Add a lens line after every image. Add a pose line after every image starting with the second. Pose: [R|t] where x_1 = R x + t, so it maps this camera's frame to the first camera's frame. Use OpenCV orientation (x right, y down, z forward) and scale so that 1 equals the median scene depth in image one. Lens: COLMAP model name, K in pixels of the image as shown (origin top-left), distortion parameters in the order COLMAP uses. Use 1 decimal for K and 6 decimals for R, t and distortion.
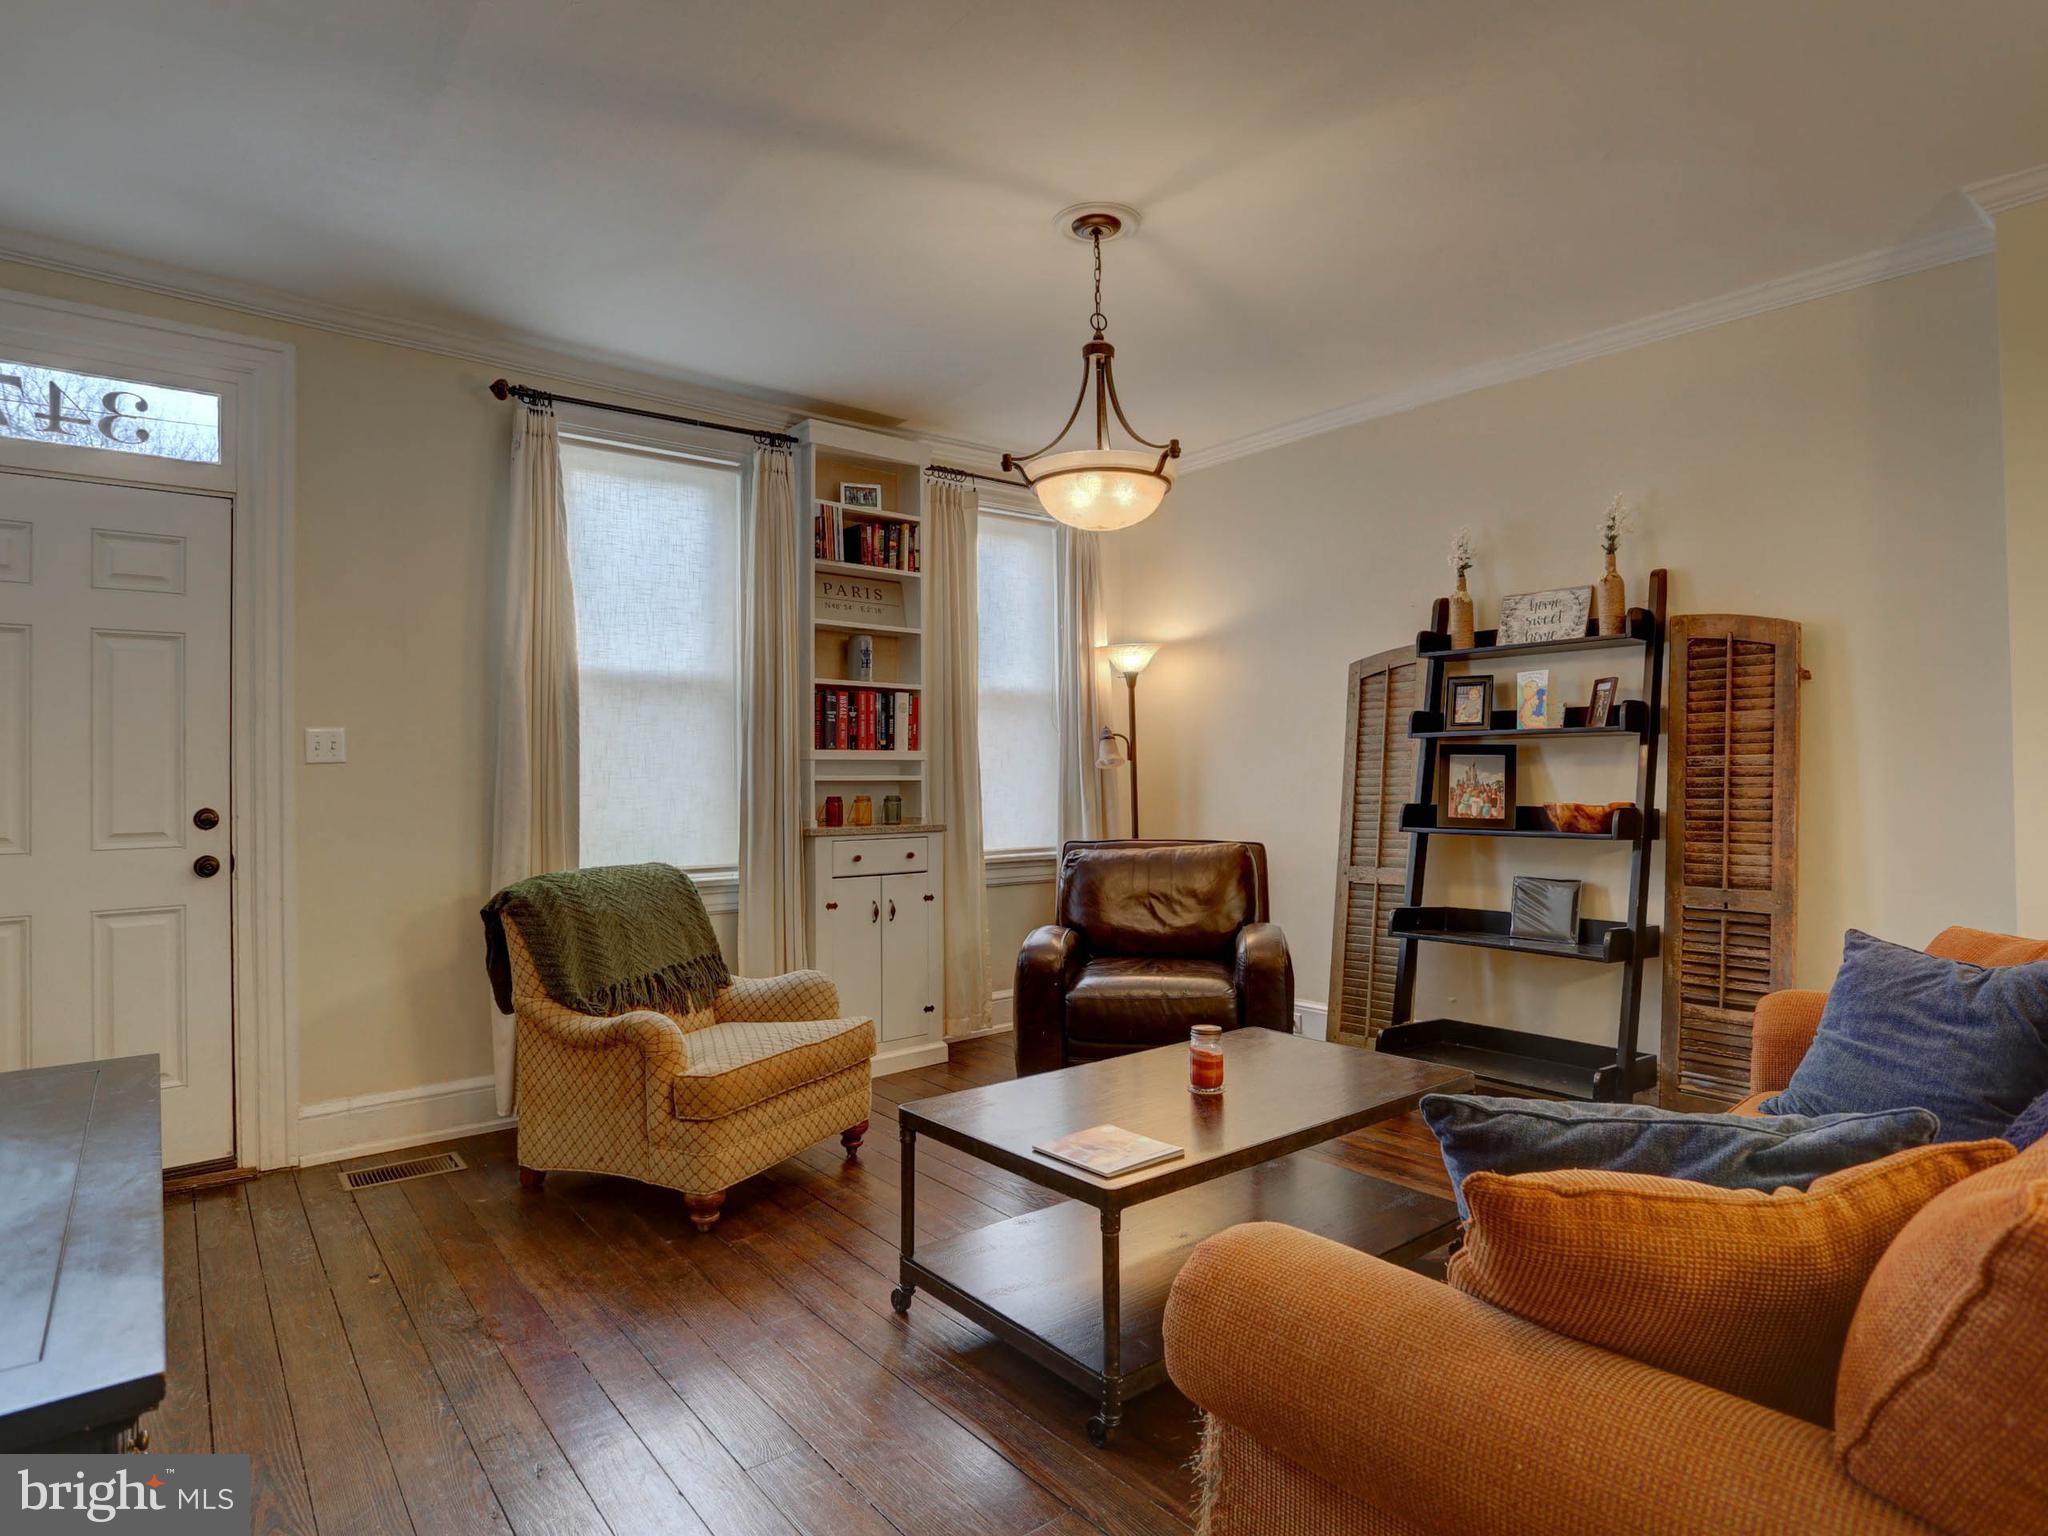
lens RADIAL K [[1139.2, 0, 1022.2], [0, 1139.2, 753.8], [0, 0, 1]] dist [-0.025494, 0.003023]
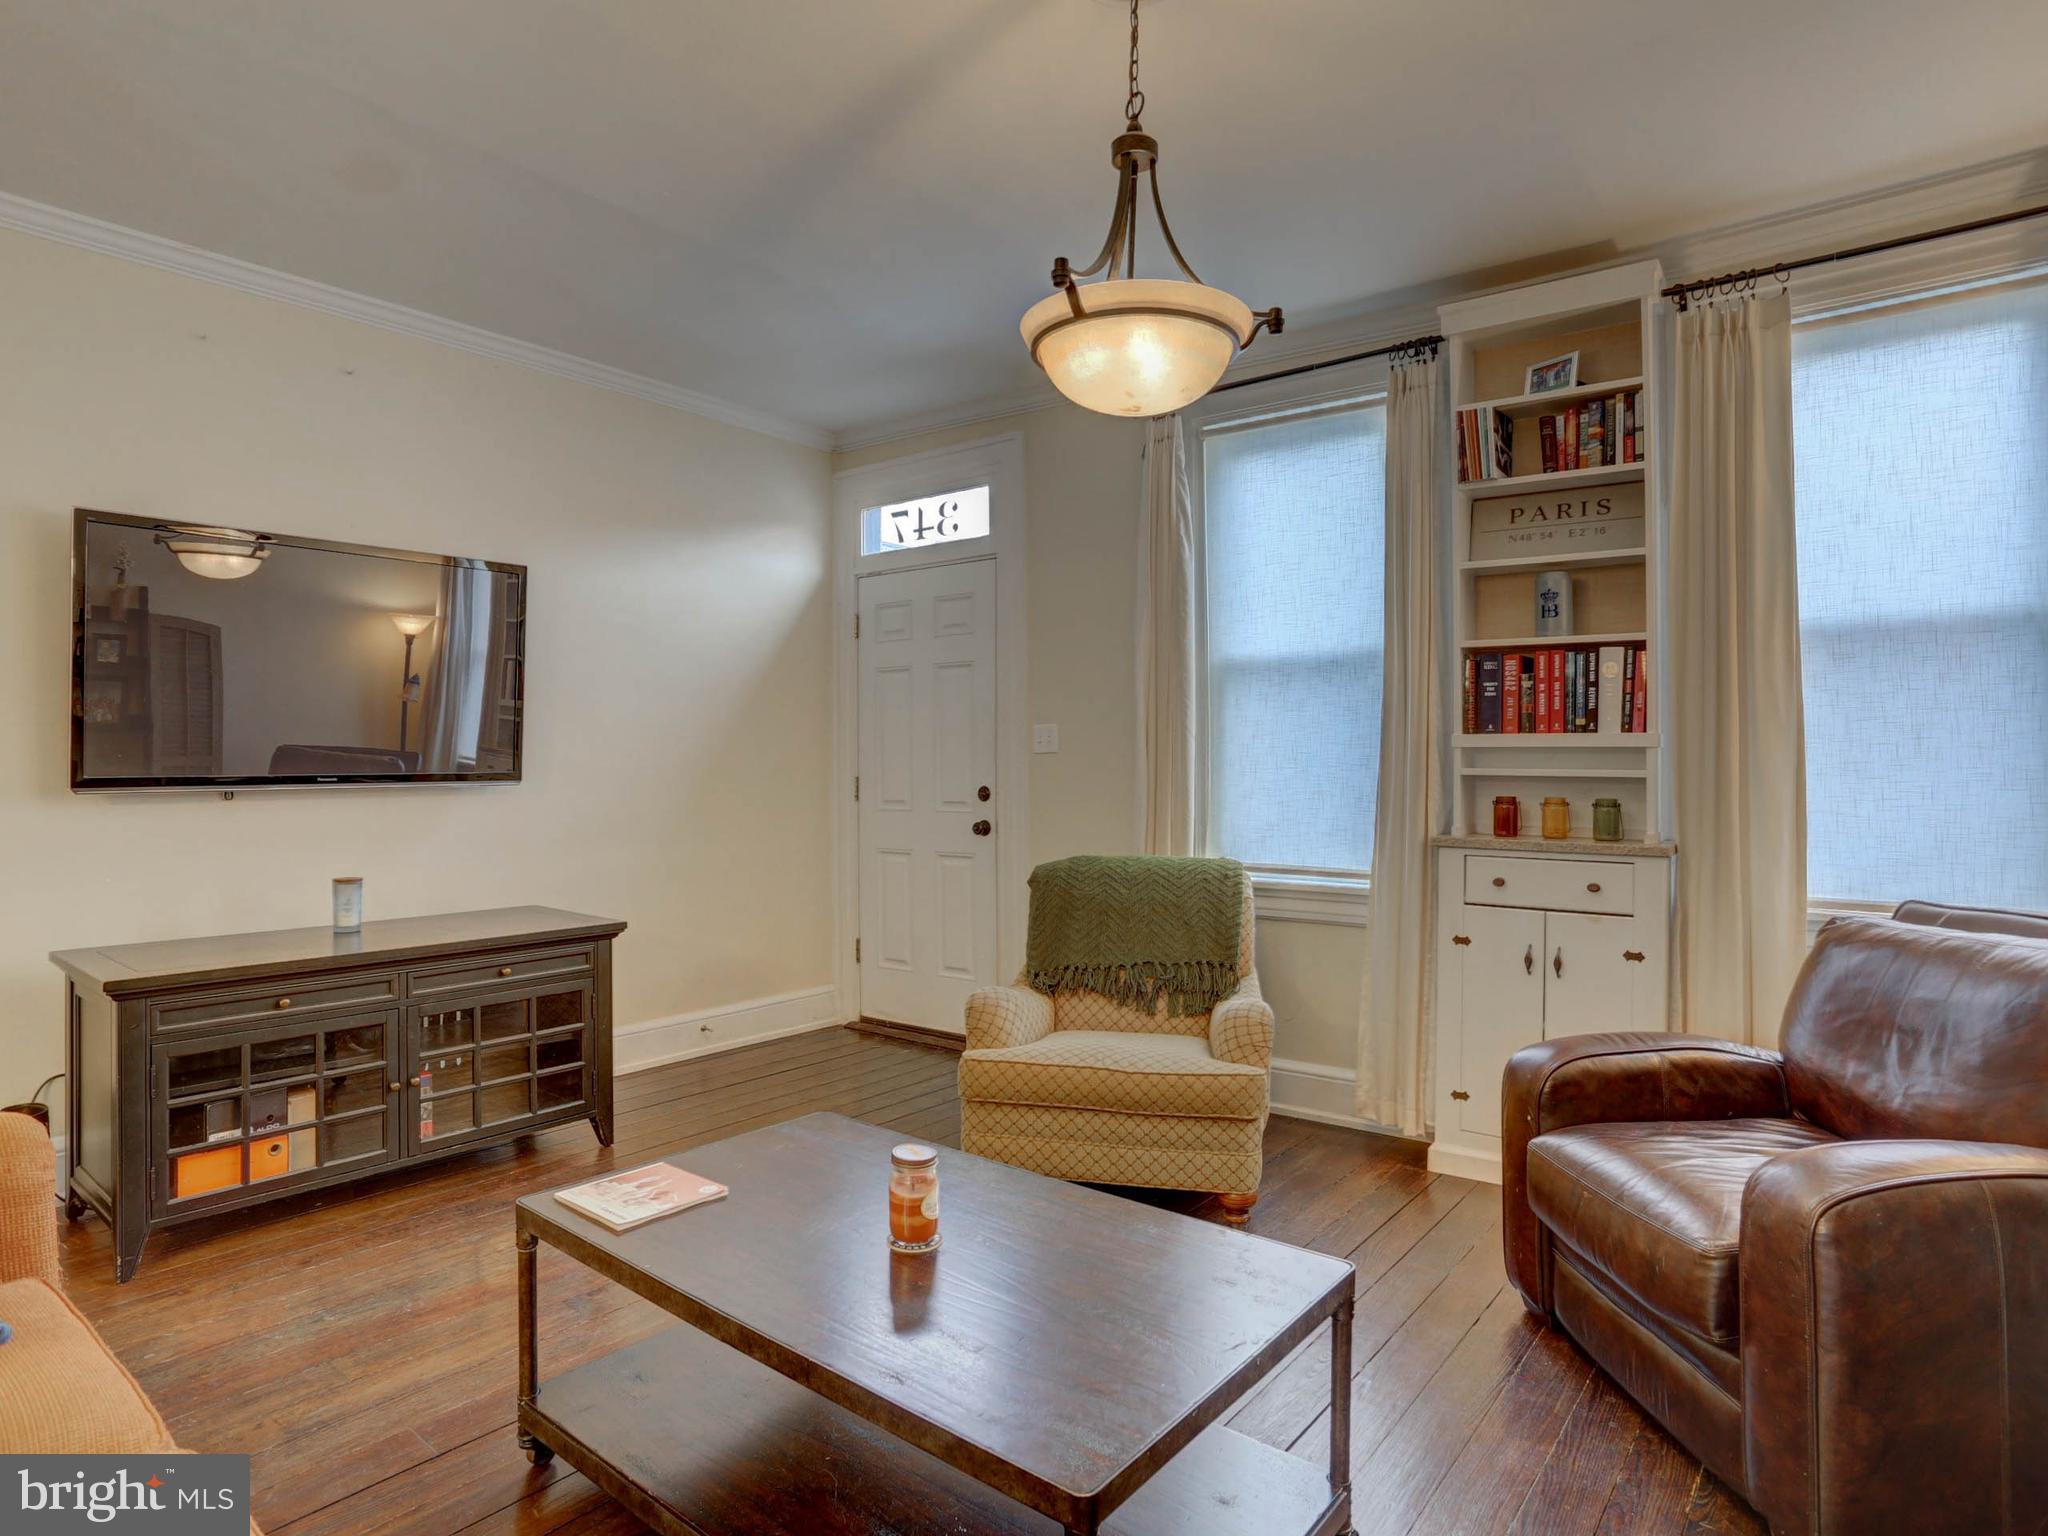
lens RADIAL K [[1139.2, 0, 1022.2], [0, 1139.2, 753.8], [0, 0, 1]] dist [-0.025494, 0.003023]
pose [[0.242944, 0.001327, -0.970039, 0.524475], [0.013032, 0.999904, 0.004632, 0.002286], [0.969953, -0.013767, 0.242904, 0.566947]]
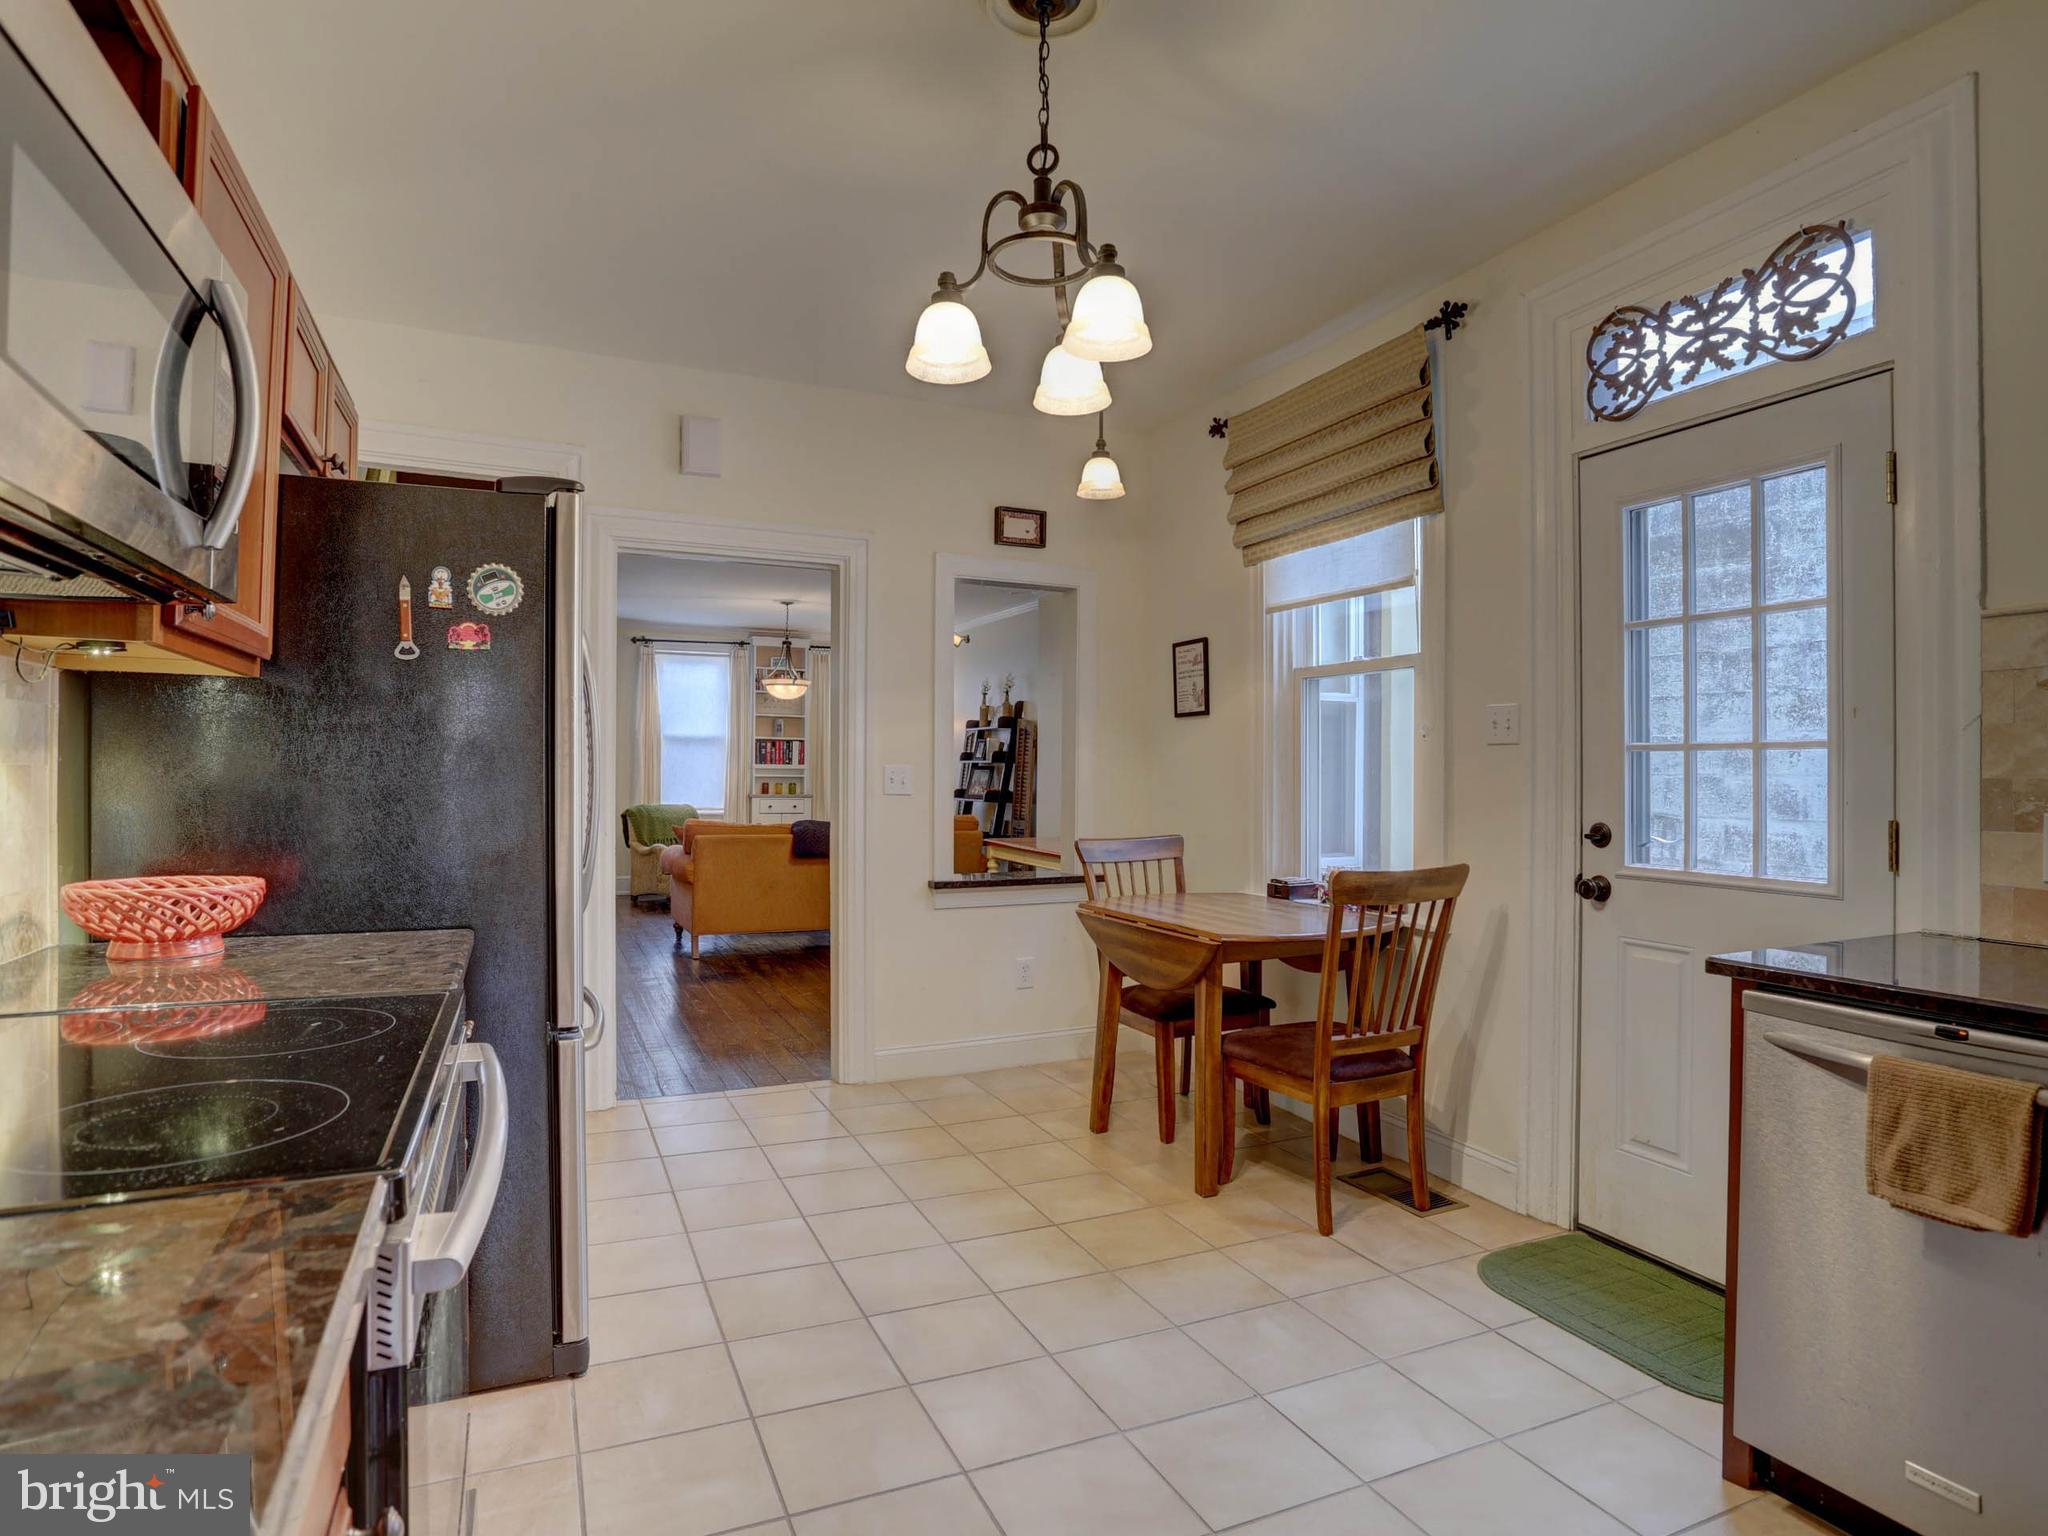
lens RADIAL K [[1139.2, 0, 1022.2], [0, 1139.2, 753.8], [0, 0, 1]] dist [-0.025494, 0.003023]
pose [[0.968720, 0.017906, -0.247511, 1.113187], [-0.016917, 0.999838, 0.006120, -0.055993], [0.247580, -0.001741, 0.968866, -1.436110]]
